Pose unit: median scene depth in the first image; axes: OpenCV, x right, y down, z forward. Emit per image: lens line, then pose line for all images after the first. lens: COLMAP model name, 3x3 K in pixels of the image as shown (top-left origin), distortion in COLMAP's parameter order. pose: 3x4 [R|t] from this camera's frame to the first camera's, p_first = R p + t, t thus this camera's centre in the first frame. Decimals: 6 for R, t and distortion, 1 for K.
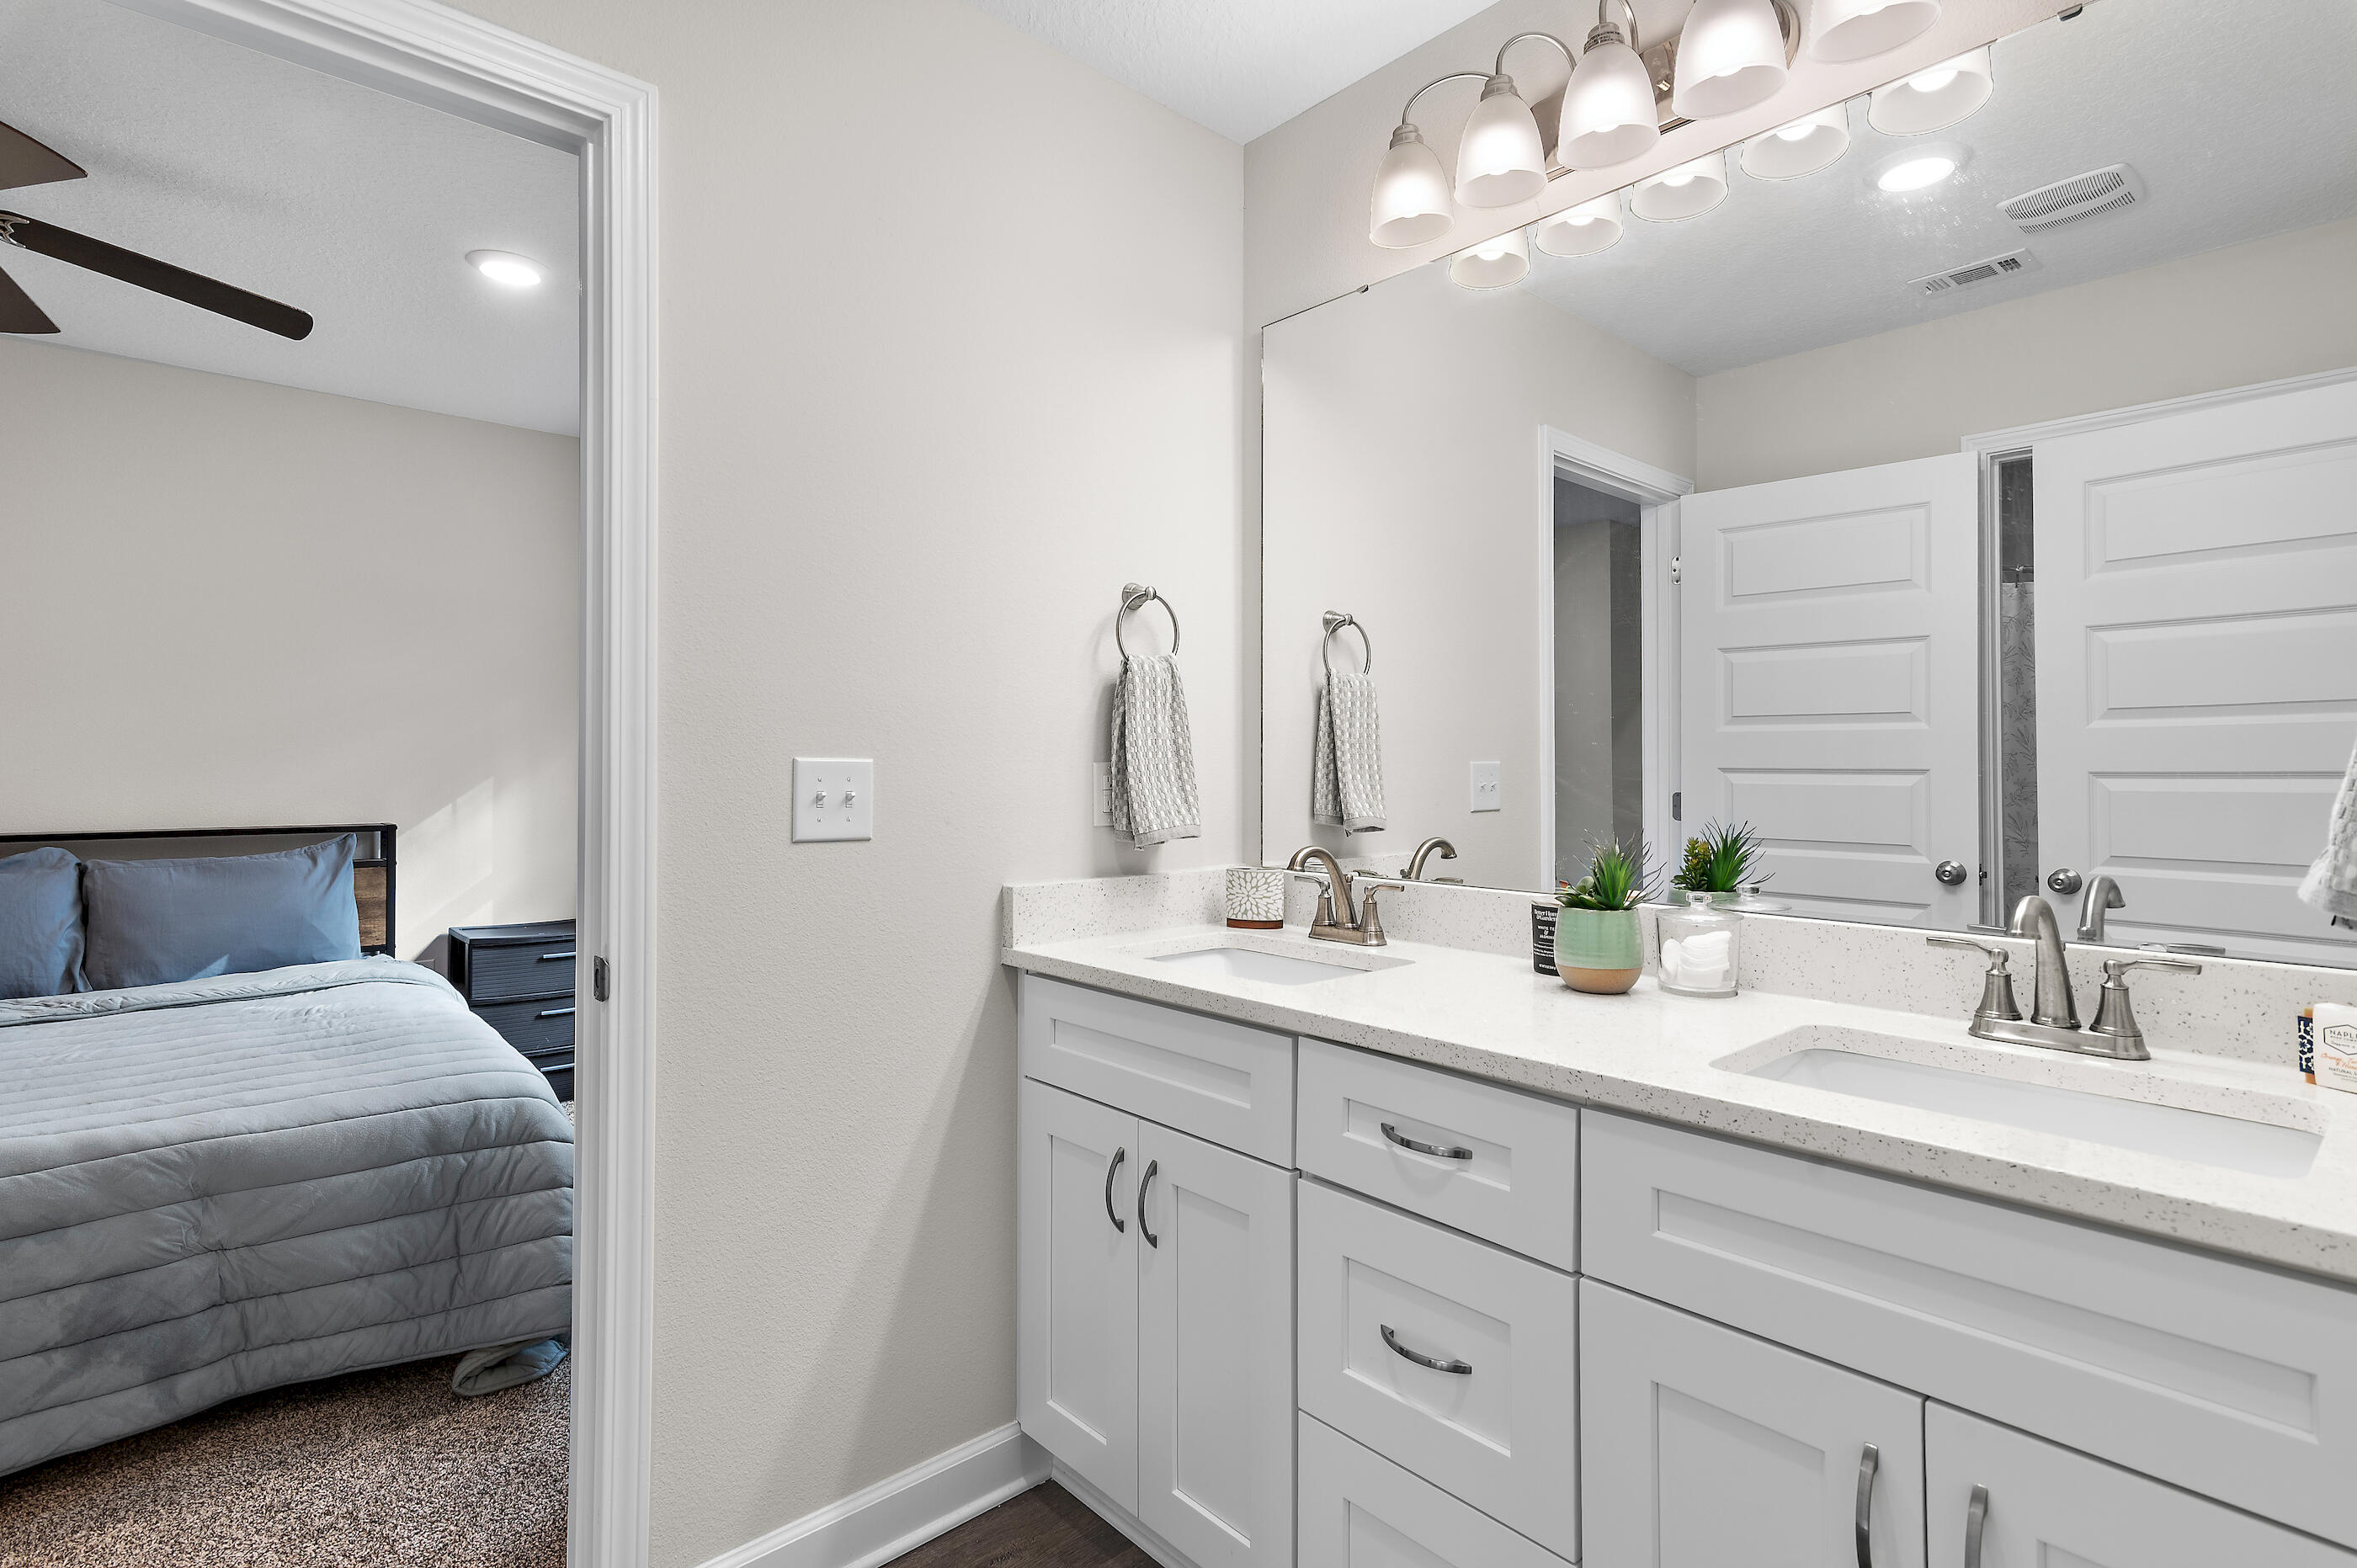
lens RADIAL K [[1168.1, 0, 1185.5], [0, 1168.1, 745.9], [0, 0, 1]] dist [0.012881, 0.000678]
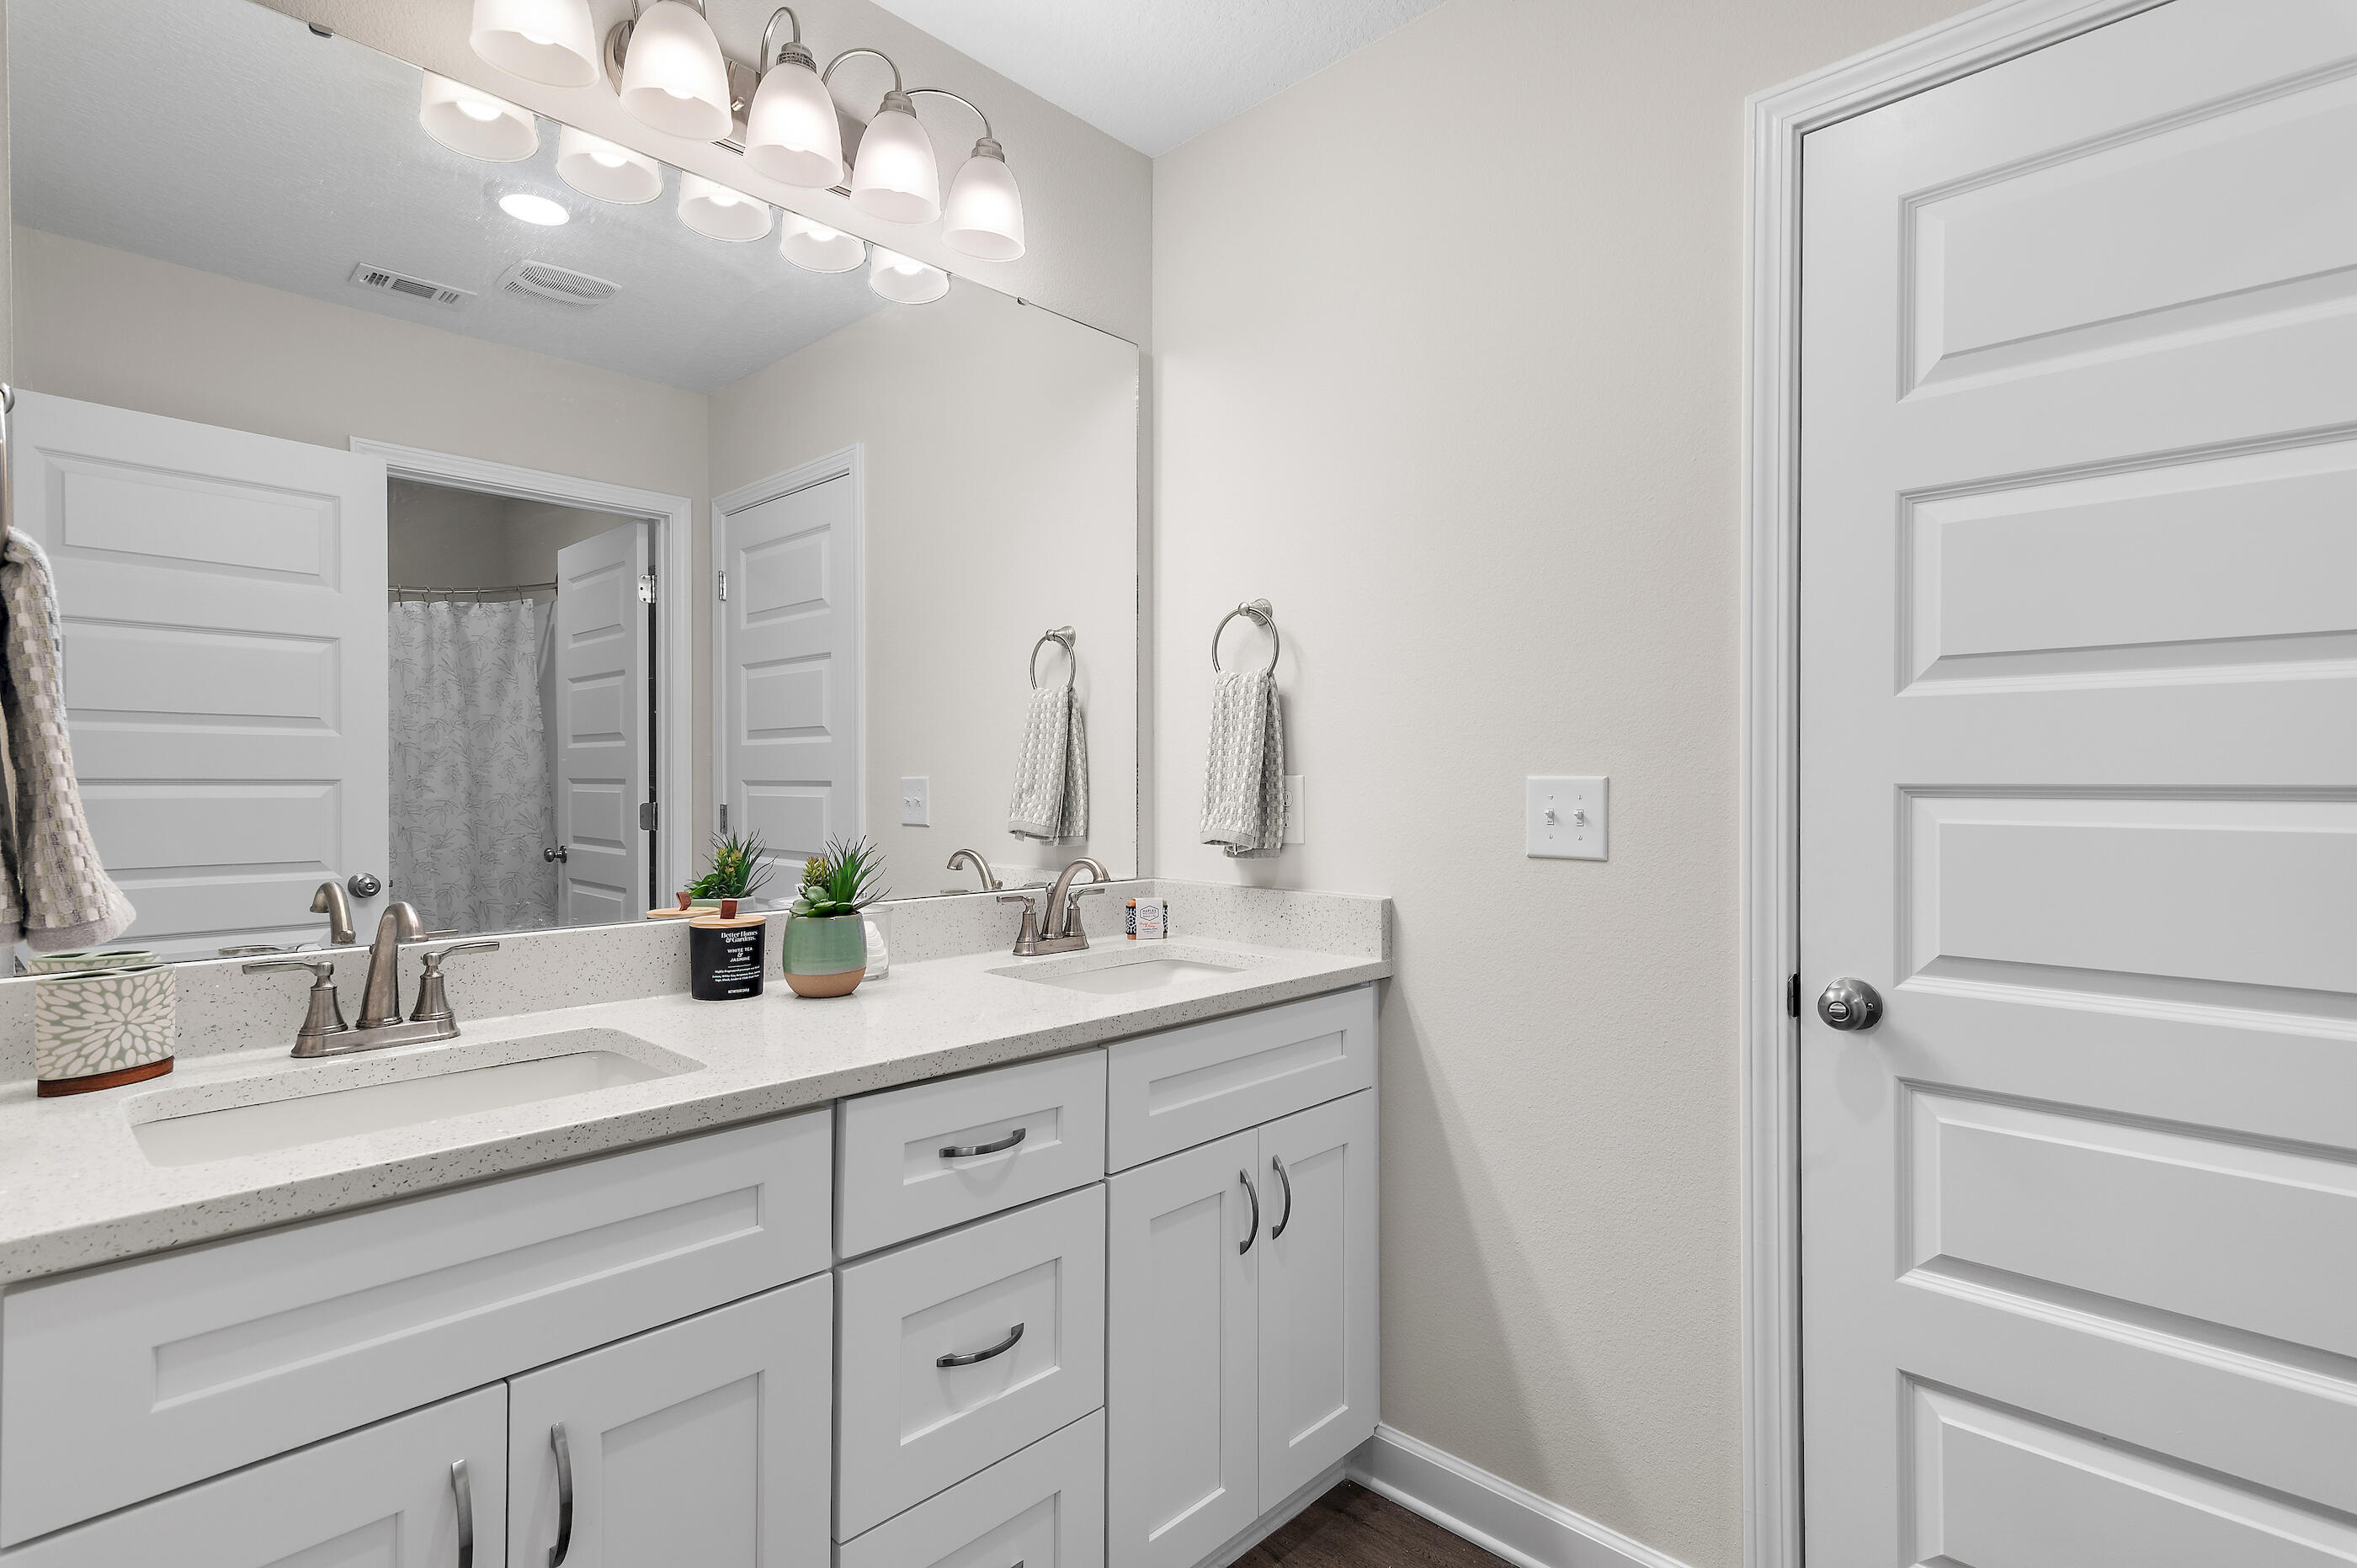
lens RADIAL K [[1146.1, 0, 1182.8], [0, 1146.1, 777.5], [0, 0, 1]] dist [0.019691, -0.000798]
pose [[-0.067557, -0.001967, 0.997713, -0.521401], [-0.019259, 0.999814, 0.000667, 0.007108], [-0.997530, -0.019170, -0.067582, 0.573401]]
